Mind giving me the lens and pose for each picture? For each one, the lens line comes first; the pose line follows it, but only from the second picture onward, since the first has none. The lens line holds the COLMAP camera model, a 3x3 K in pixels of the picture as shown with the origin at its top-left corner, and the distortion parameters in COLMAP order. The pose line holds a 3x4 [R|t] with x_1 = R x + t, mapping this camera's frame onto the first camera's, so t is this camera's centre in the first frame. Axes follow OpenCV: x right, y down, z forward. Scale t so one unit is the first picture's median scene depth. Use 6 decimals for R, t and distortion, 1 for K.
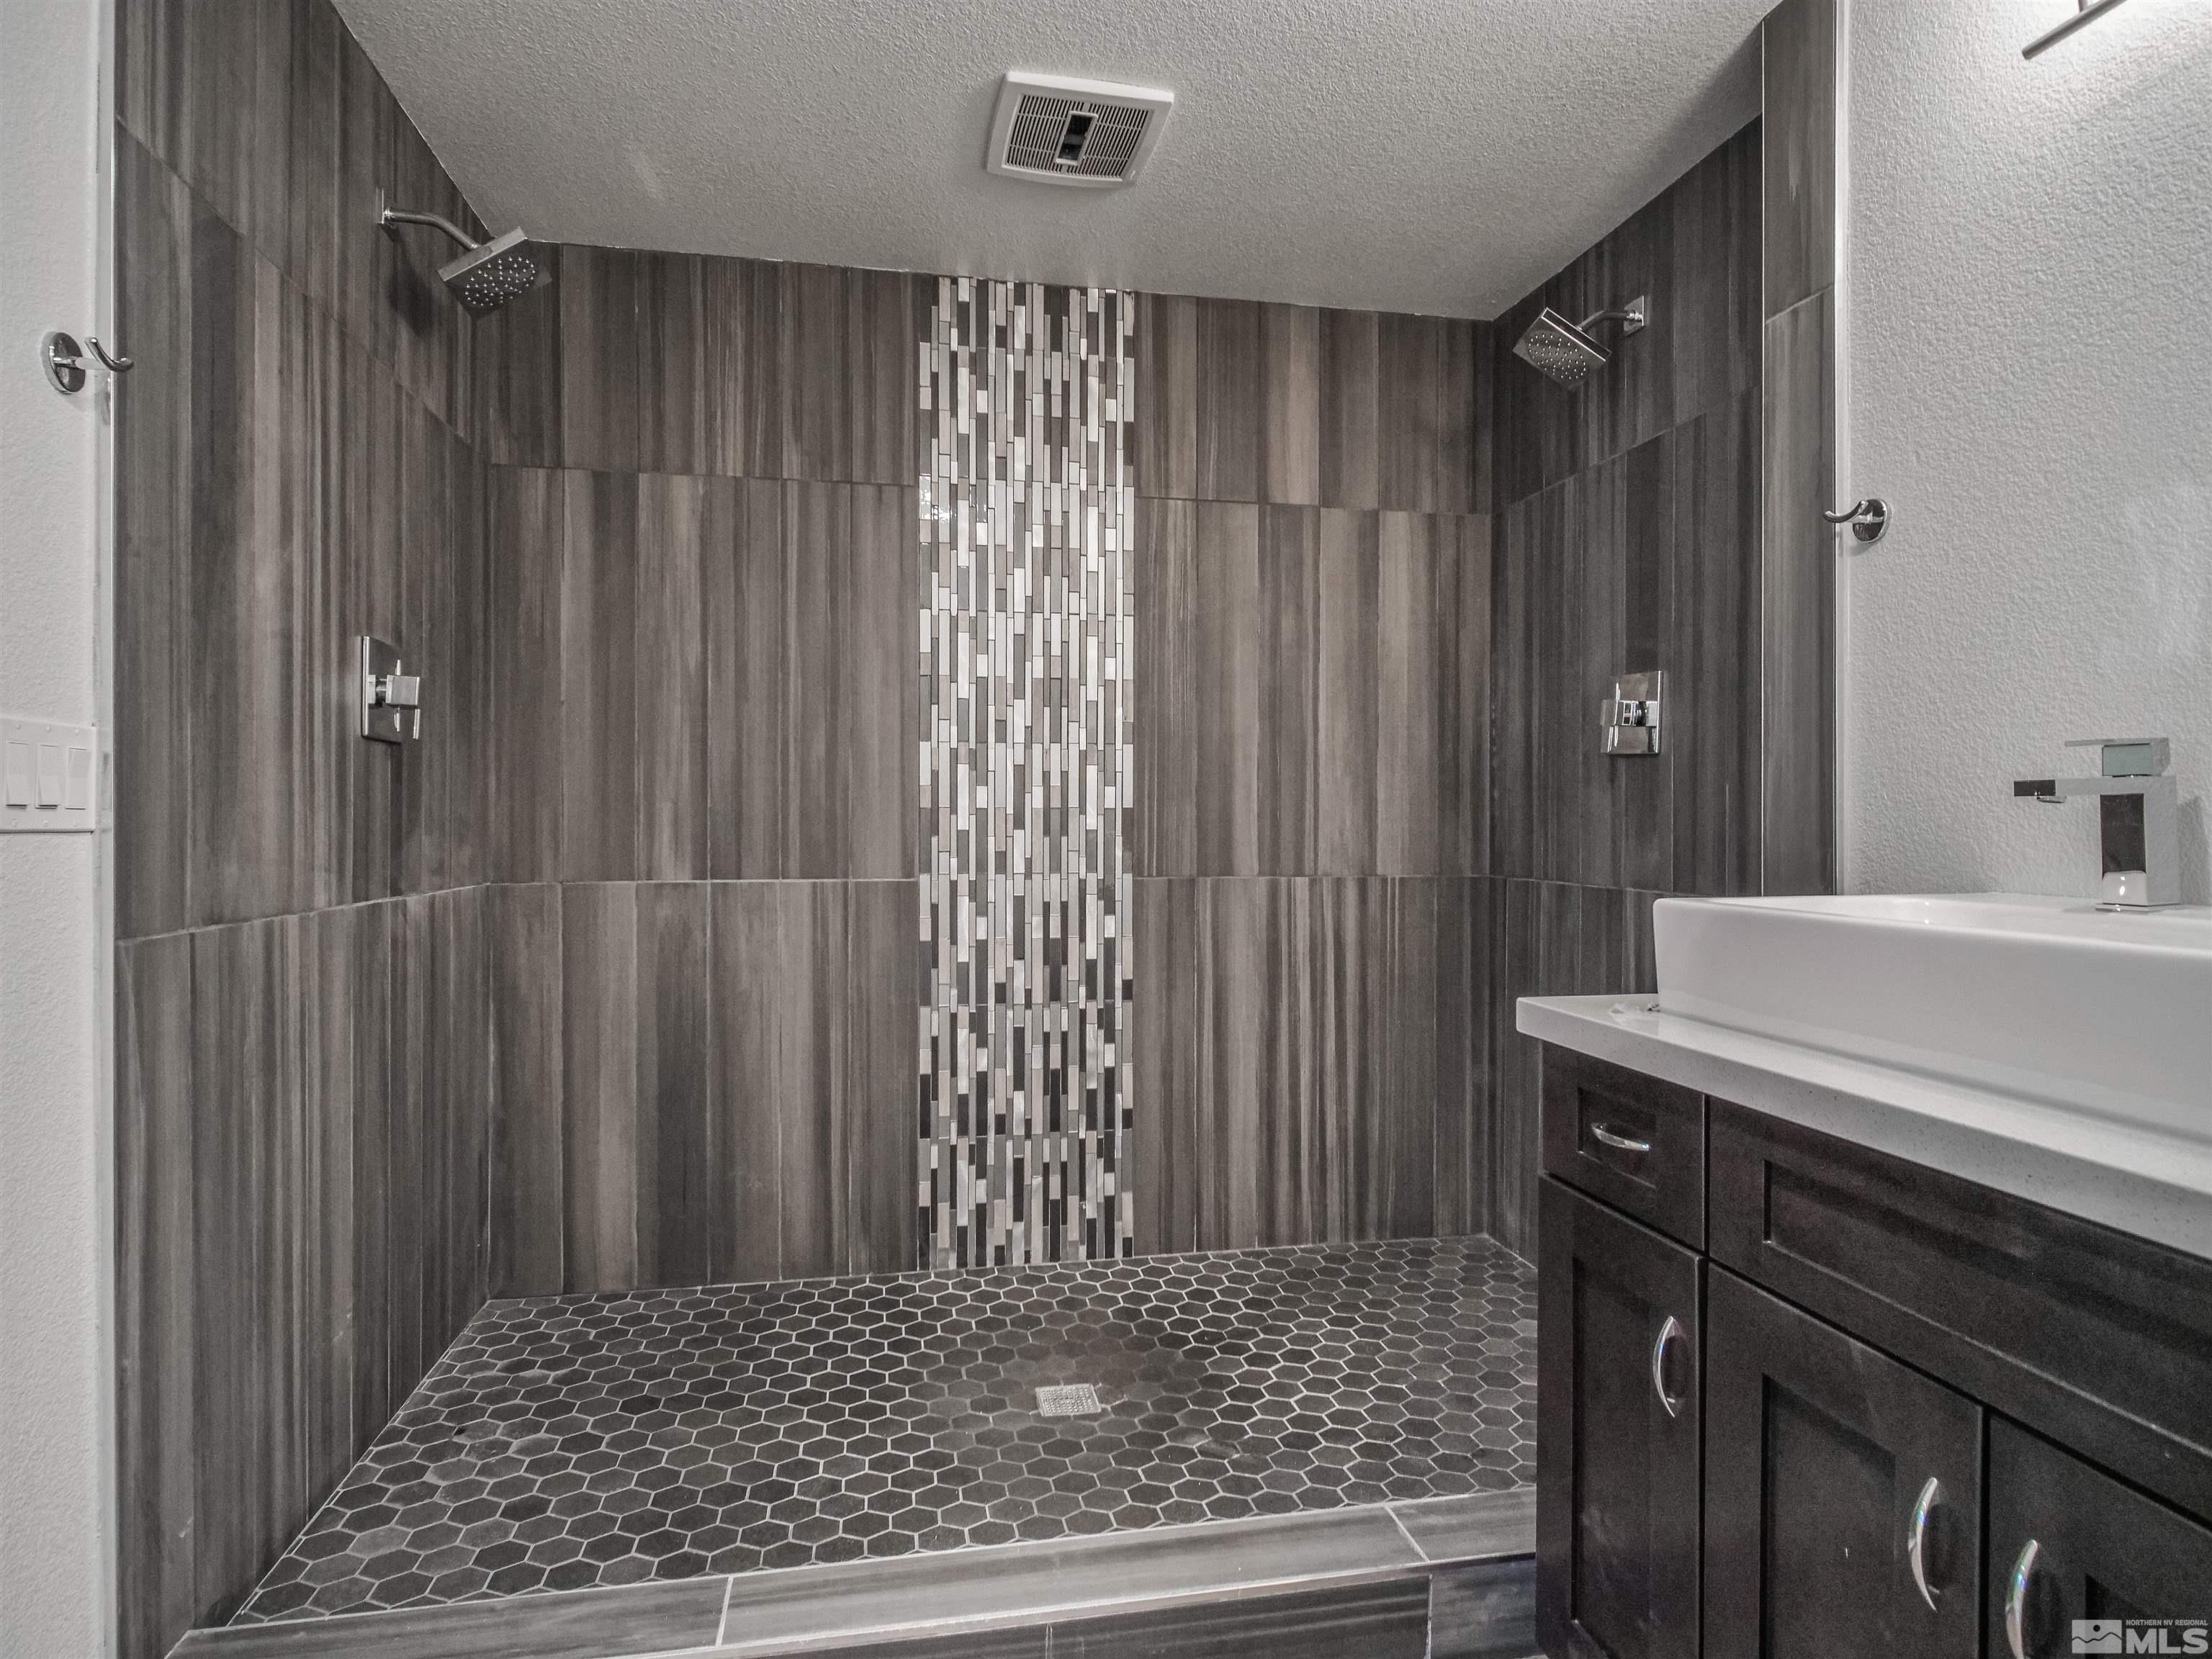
lens RADIAL K [[1206.2, 0, 1103.2], [0, 1206.2, 822.2], [0, 0, 1]] dist [0.003886, -0.001823]
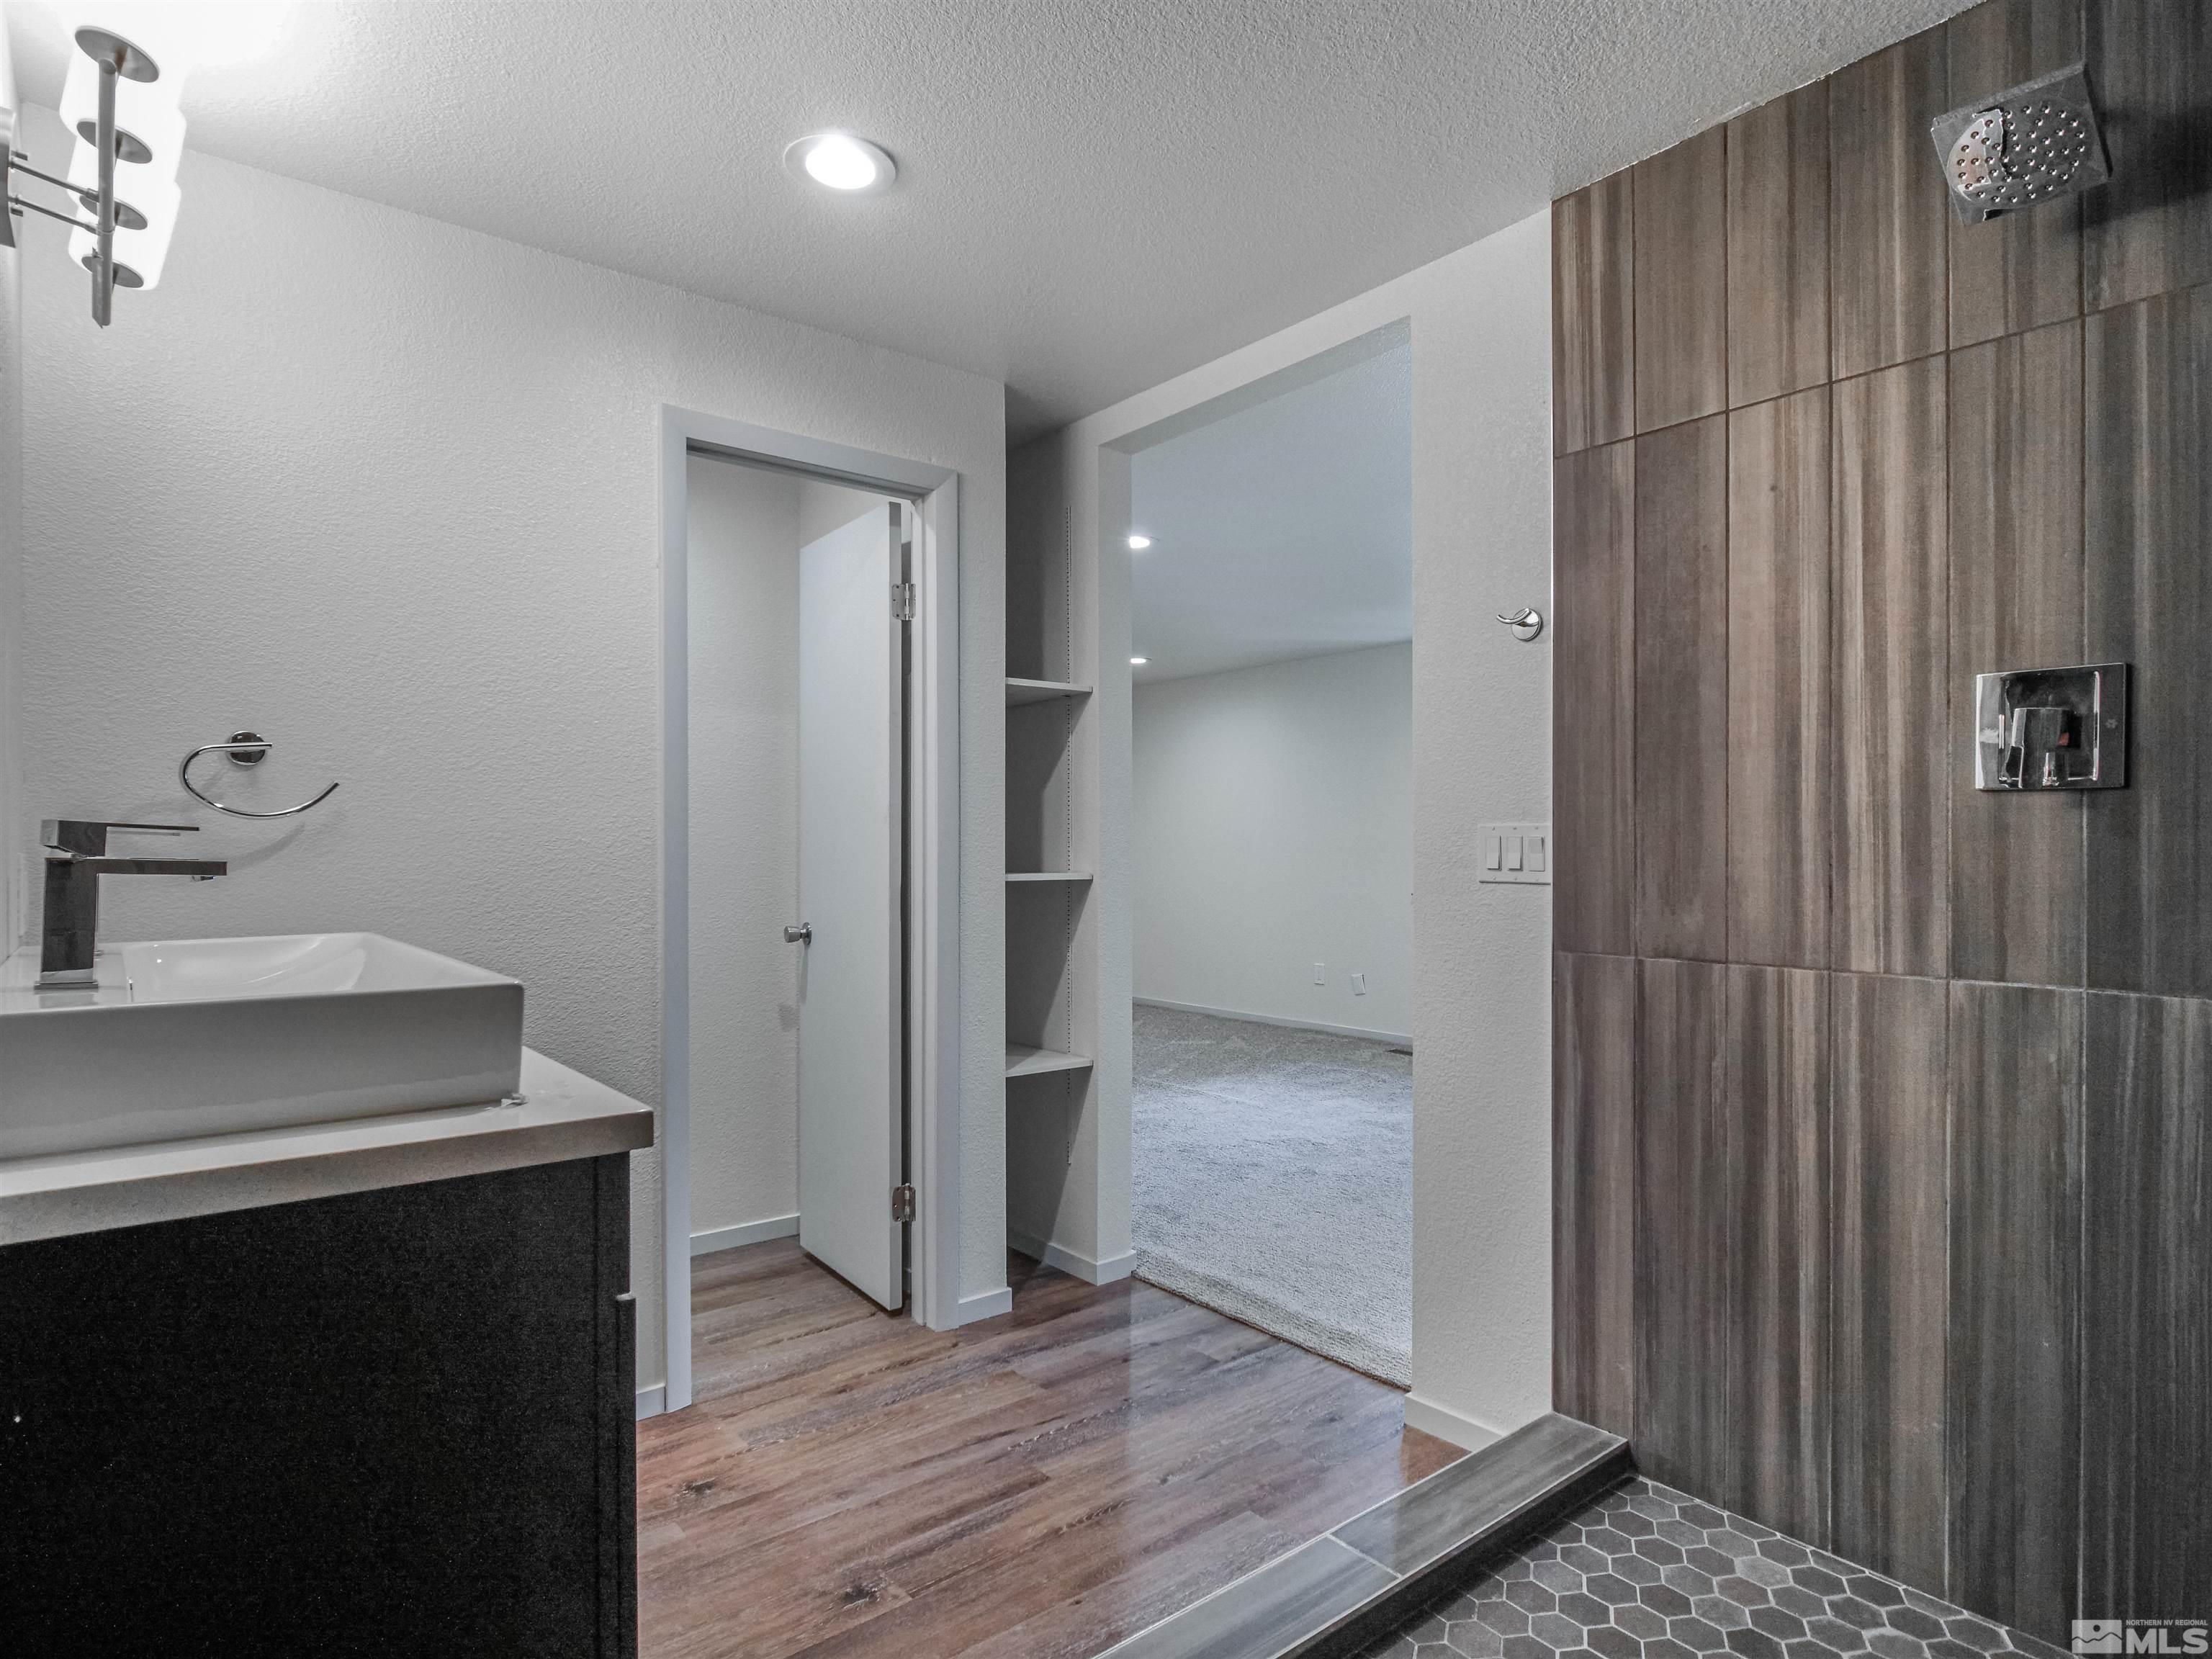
lens RADIAL K [[1216.8, 0, 1095.8], [0, 1216.8, 858.9], [0, 0, 1]] dist [-0.003589, -0.003329]
pose [[-0.882630, 0.005967, -0.470031, 0.255287], [-0.001188, 0.999888, 0.014923, -0.024903], [0.470067, 0.013730, -0.882524, 1.037669]]
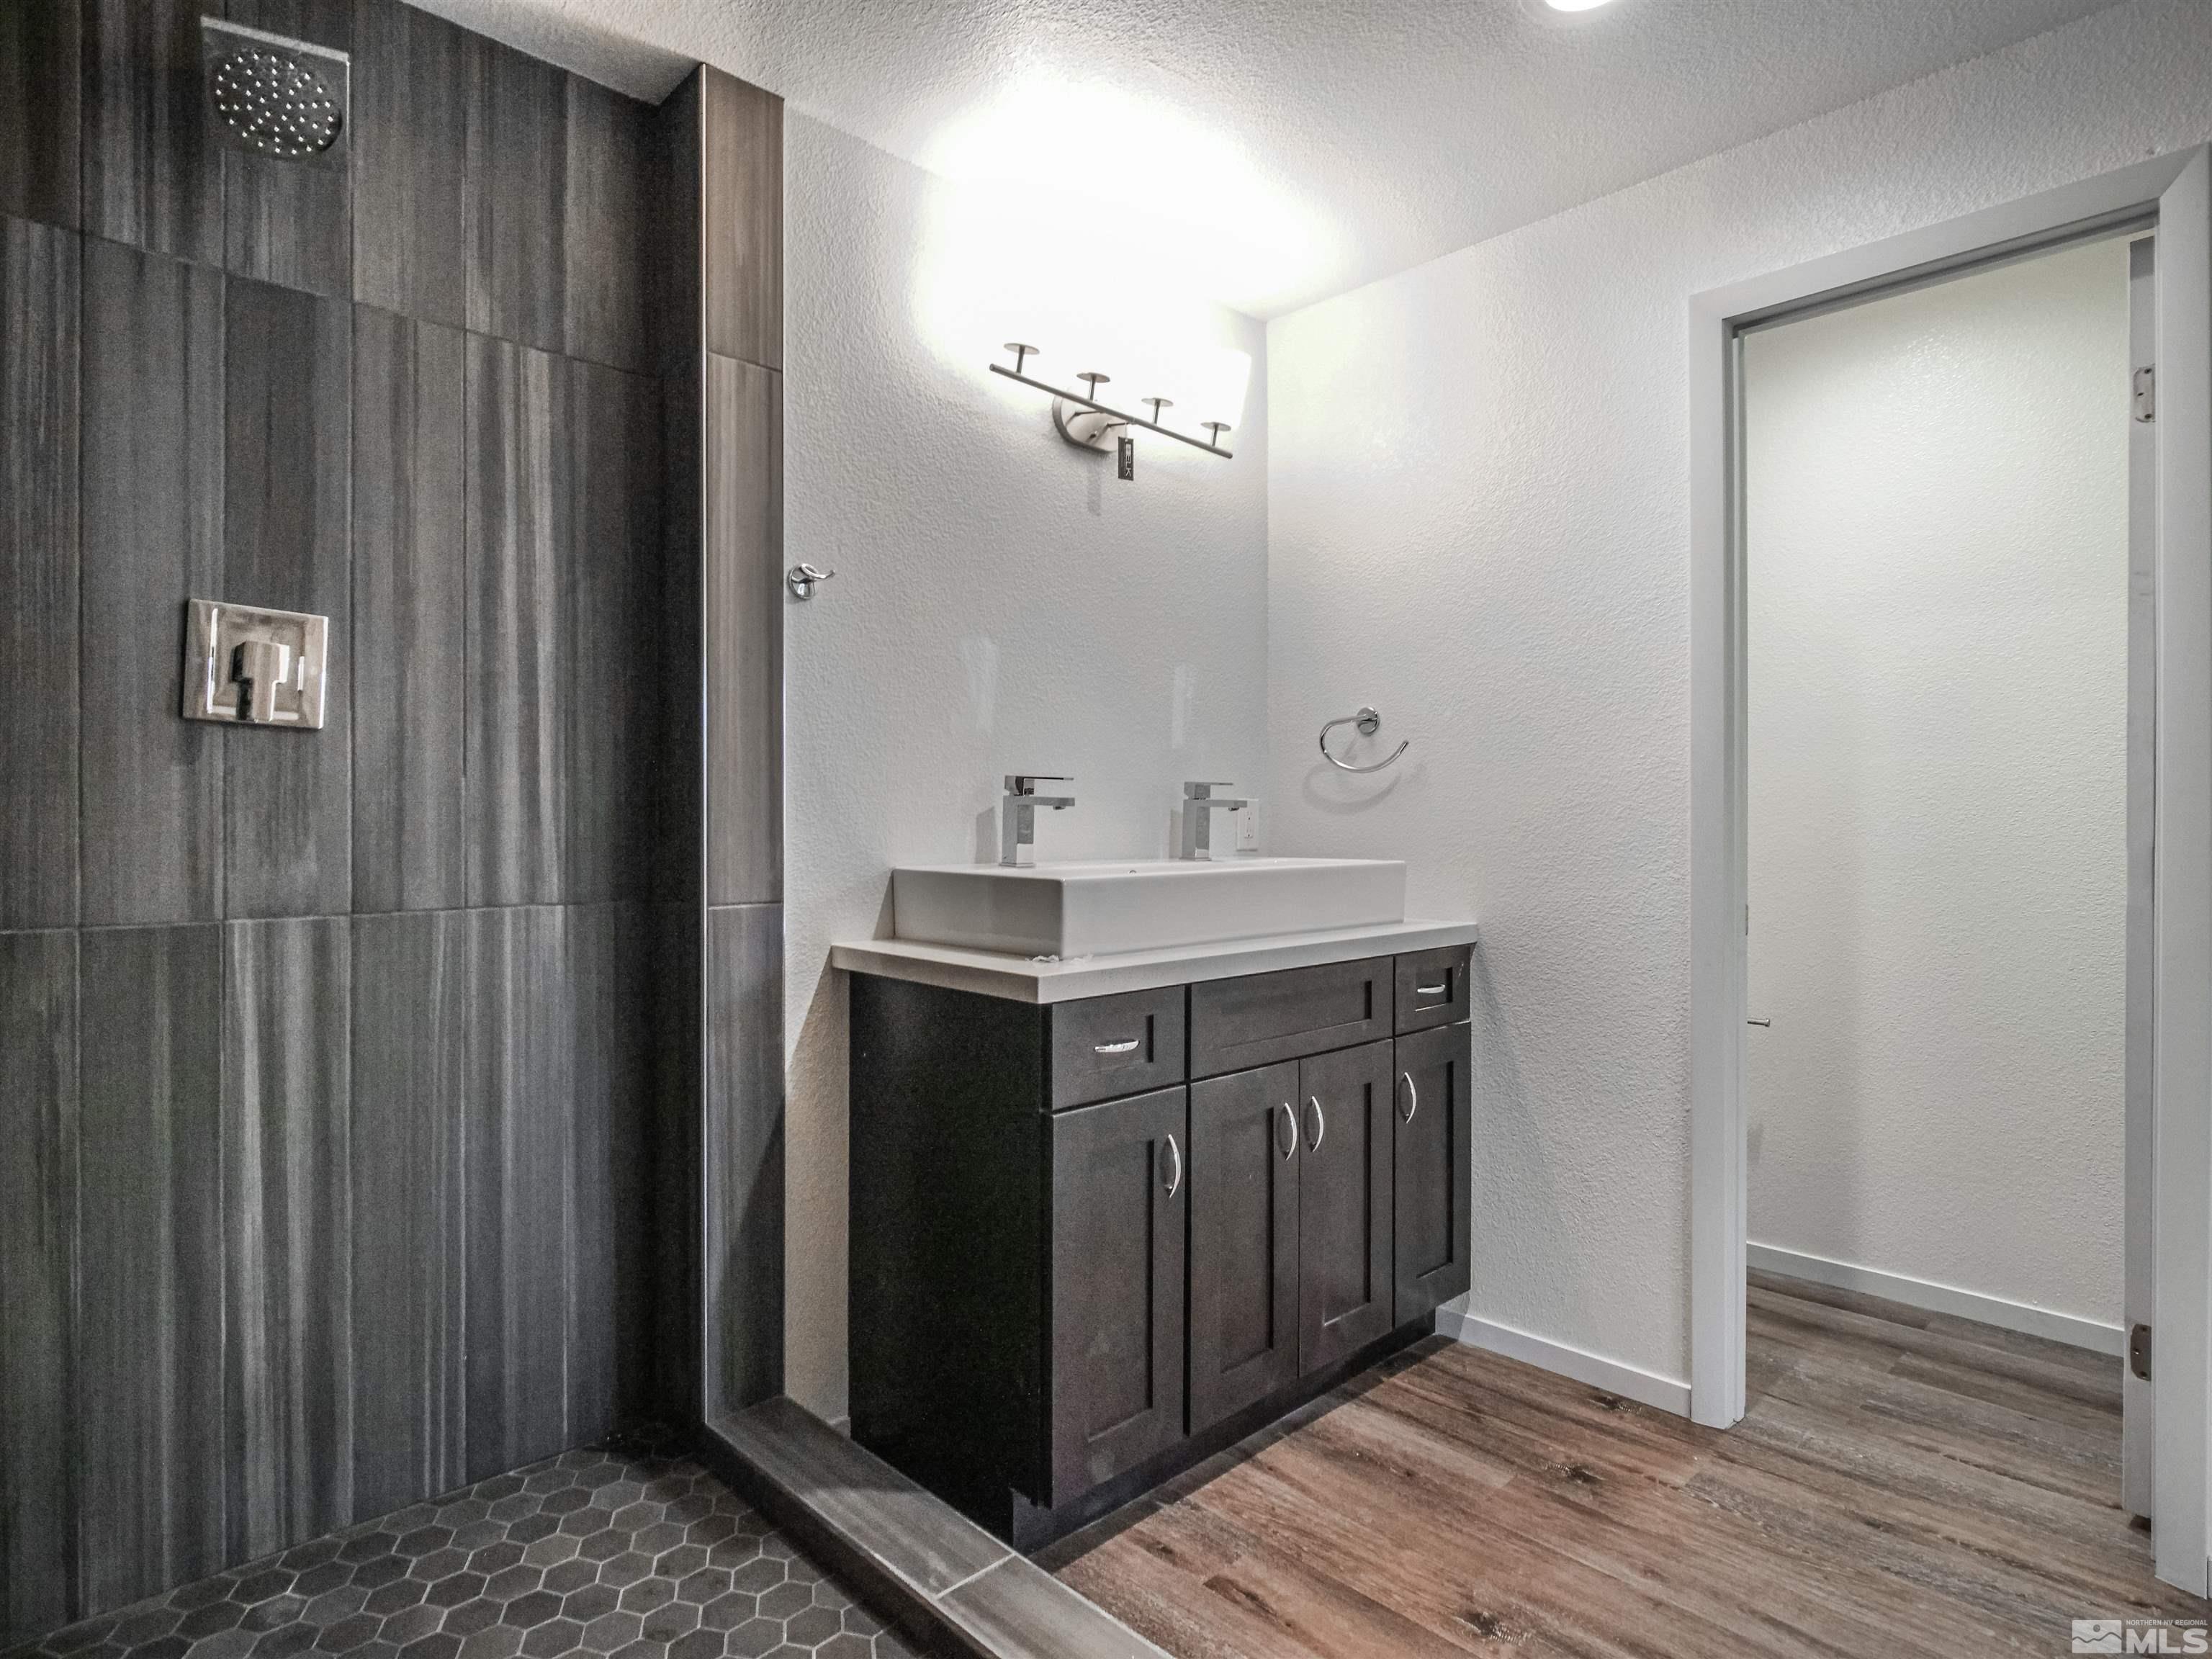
lens RADIAL K [[1193.5, 0, 1097.4], [0, 1193.5, 834.8], [0, 0, 1]] dist [-0.001666, -0.002554]
pose [[-0.540728, -0.010301, 0.841134, -0.347344], [0.002584, 0.999900, 0.013906, -0.001193], [-0.841193, 0.009693, -0.540647, 0.851511]]
